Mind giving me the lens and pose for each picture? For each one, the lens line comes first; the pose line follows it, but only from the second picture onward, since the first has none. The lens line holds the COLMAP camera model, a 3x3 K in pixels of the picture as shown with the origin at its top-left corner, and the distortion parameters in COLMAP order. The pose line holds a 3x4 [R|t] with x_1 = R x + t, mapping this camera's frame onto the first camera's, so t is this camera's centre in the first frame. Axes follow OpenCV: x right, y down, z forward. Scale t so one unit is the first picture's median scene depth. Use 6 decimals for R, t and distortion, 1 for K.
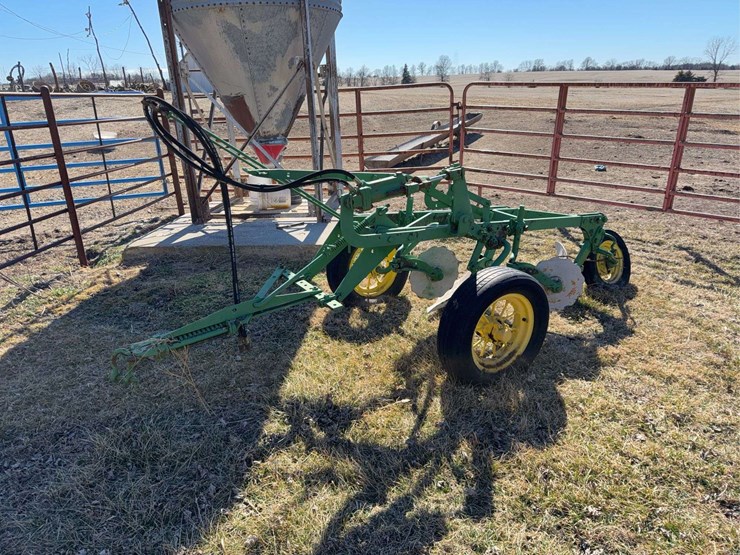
lens RADIAL K [[517.0, 0, 367.5], [0, 517.0, 275.2], [0, 0, 1]] dist [0.096383, -0.155026]
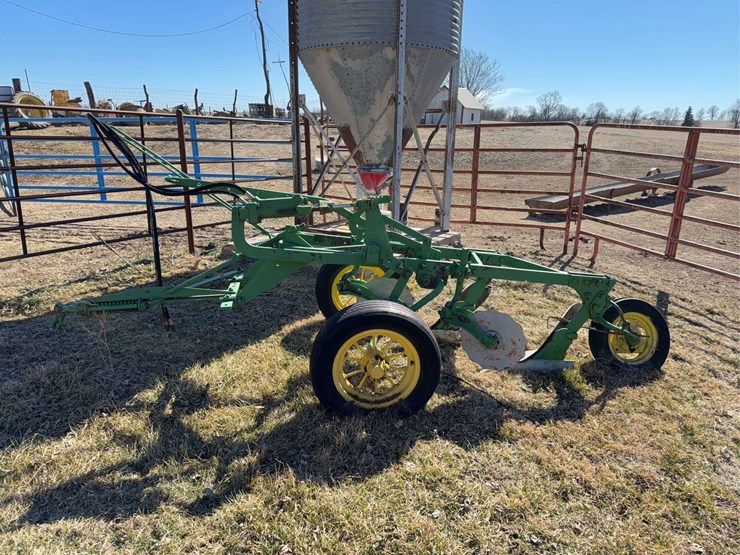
lens RADIAL K [[513.7, 0, 365.4], [0, 513.7, 281.1], [0, 0, 1]] dist [0.089213, -0.118151]
pose [[0.890268, 0.170693, -0.422240, 0.354279], [-0.192563, 0.981240, -0.009337, -0.021271], [0.412725, 0.089620, 0.906436, 0.060944]]
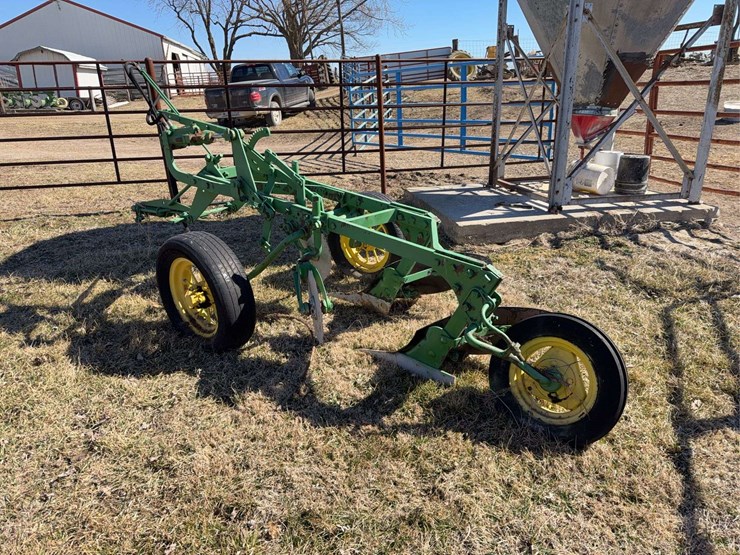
lens RADIAL K [[514.5, 0, 370.0], [0, 514.5, 277.5], [0, 0, 1]] dist [-0.002102, 0.000468]
pose [[0.267515, 0.357476, -0.894789, 0.696269], [-0.297807, 0.913842, 0.276052, -0.168745], [0.916377, 0.192626, 0.350925, 0.547394]]
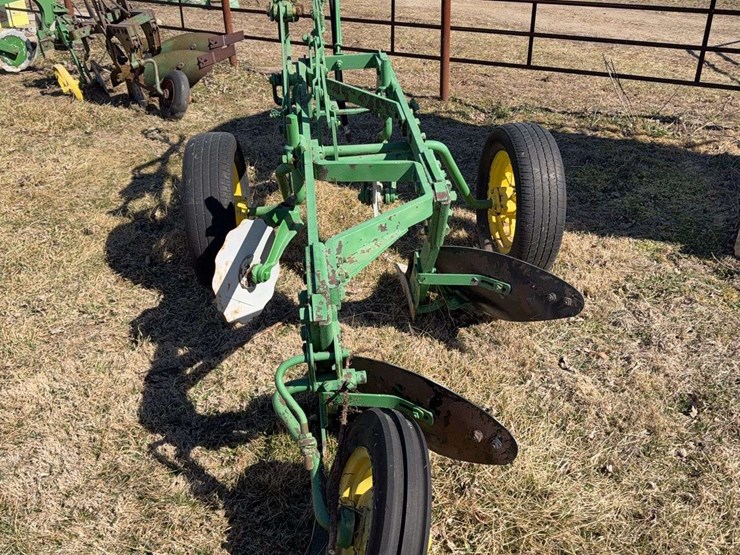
lens RADIAL K [[677.9, 0, 370.0], [0, 677.9, 277.5], [0, 0, 1]] dist [-0.002832, -0.003057]
pose [[-0.479791, 0.426404, -0.766799, 0.568811], [-0.266810, 0.761663, 0.590493, -0.286491], [0.835831, 0.487903, -0.251670, 0.872481]]
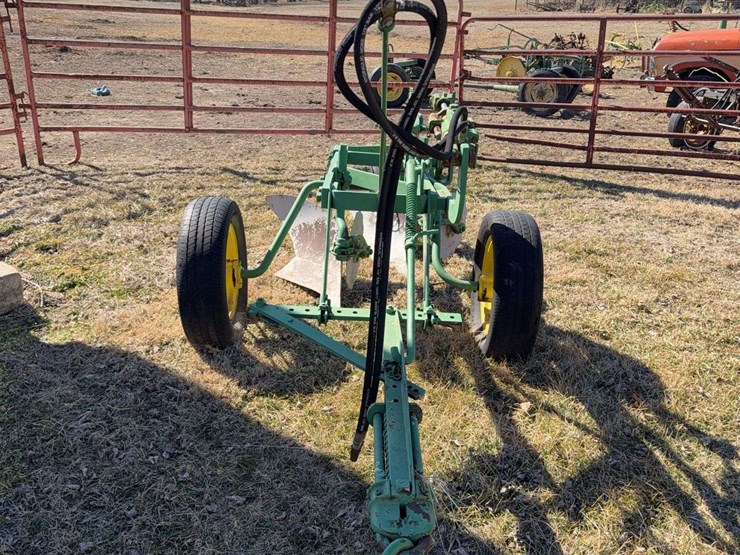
lens RADIAL K [[668.8, 0, 370.0], [0, 668.8, 277.5], [0, 0, 1]] dist [0.089470, -0.002523]
pose [[0.496365, -0.286289, 0.819549, -0.442281], [0.208980, 0.955700, 0.207281, -0.110818], [-0.842585, 0.068382, 0.534205, 0.338917]]
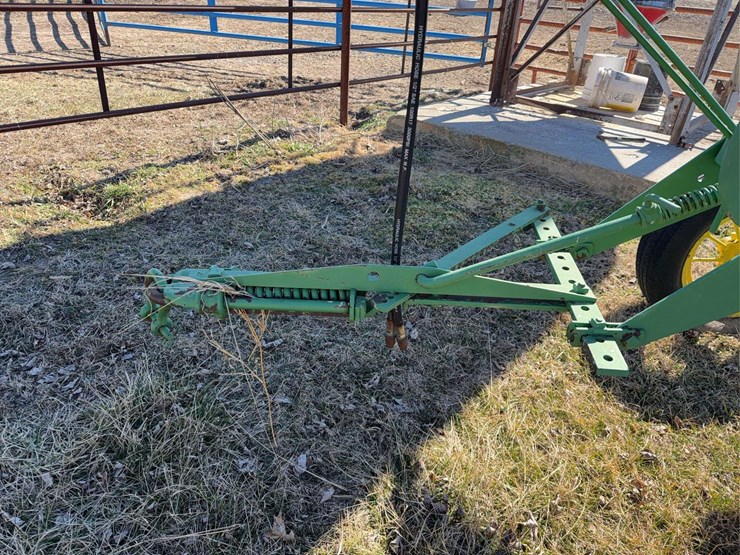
lens RADIAL K [[517.0, 0, 367.5], [0, 517.0, 275.2], [0, 0, 1]] dist [0.096383, -0.155026]
pose [[0.787604, 0.380852, -0.484388, -0.021134], [-0.283703, 0.921968, 0.263606, -0.025879], [0.546985, -0.070195, 0.834194, 0.317714]]
